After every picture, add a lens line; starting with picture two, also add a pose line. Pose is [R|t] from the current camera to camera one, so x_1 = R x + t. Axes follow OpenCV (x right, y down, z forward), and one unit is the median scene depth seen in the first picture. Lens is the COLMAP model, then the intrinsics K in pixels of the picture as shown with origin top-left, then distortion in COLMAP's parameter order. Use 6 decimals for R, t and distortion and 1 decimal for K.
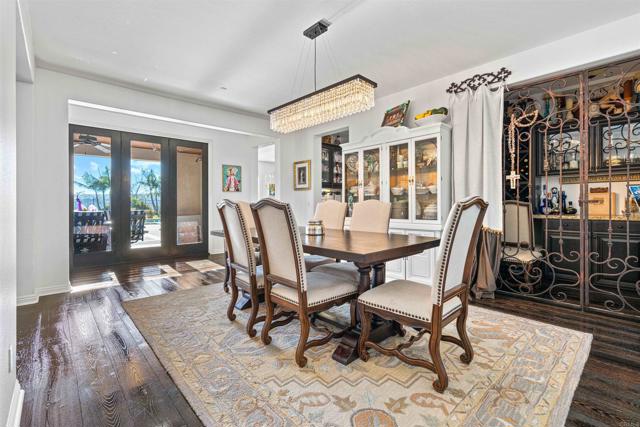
lens RADIAL K [[290.6, 0, 316.9], [0, 290.6, 207.5], [0, 0, 1]] dist [-0.007057, 0.001952]
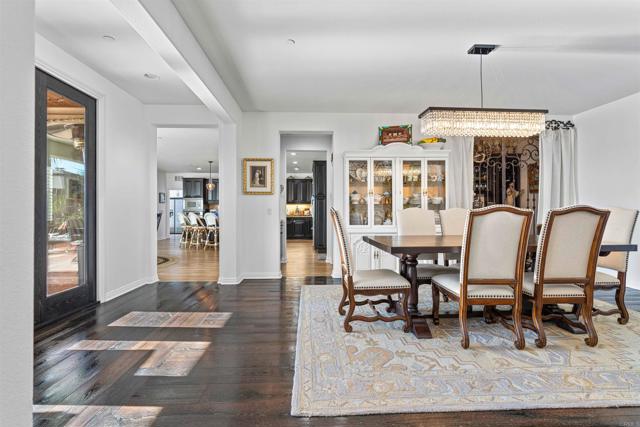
lens RADIAL K [[290.6, 0, 320.6], [0, 290.6, 214.3], [0, 0, 1]] dist [-0.007057, 0.001952]
pose [[0.651519, 0.002981, 0.758627, -0.645390], [0.000858, 0.999989, -0.004667, -0.001466], [-0.758632, 0.003691, 0.651509, 0.406679]]
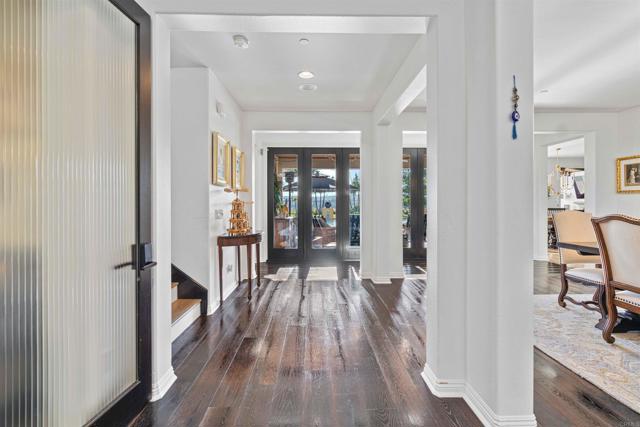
lens RADIAL K [[290.6, 0, 319.6], [0, 290.6, 205.5], [0, 0, 1]] dist [-0.007057, 0.001952]
pose [[0.749636, 0.005039, -0.661832, -0.200267], [-0.005738, 0.999983, 0.001114, -0.026393], [0.661826, 0.002962, 0.749652, -0.170231]]
